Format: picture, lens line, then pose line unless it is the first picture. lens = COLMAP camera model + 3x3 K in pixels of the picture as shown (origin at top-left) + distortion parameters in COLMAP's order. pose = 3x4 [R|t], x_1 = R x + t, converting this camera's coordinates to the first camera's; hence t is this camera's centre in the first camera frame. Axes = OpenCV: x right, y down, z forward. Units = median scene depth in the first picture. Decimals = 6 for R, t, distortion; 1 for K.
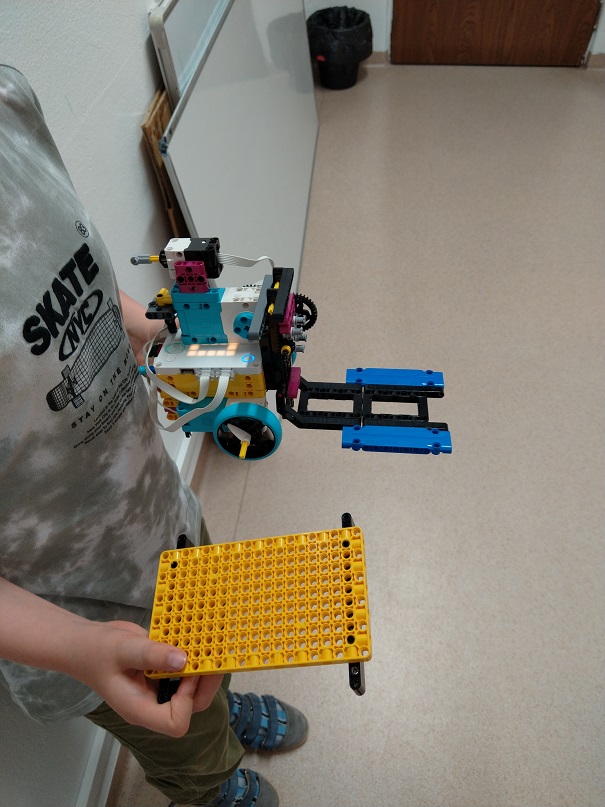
lens RADIAL K [[626.2, 0, 302.5], [0, 626.2, 403.5], [0, 0, 1]] dist [0.004208, -0.008159]
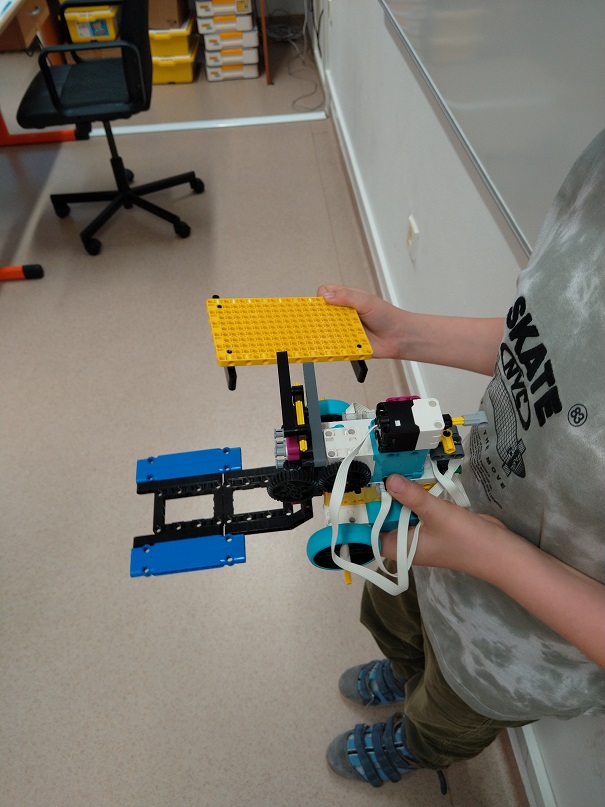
lens RADIAL K [[630.5, 0, 302.5], [0, 630.5, 403.5], [0, 0, 1]] dist [-0.010373, -0.004865]
pose [[-0.980572, 0.184858, -0.065618, 0.016658], [-0.090355, -0.128741, 0.987553, -0.925277], [0.174109, 0.974296, 0.142943, 0.768137]]
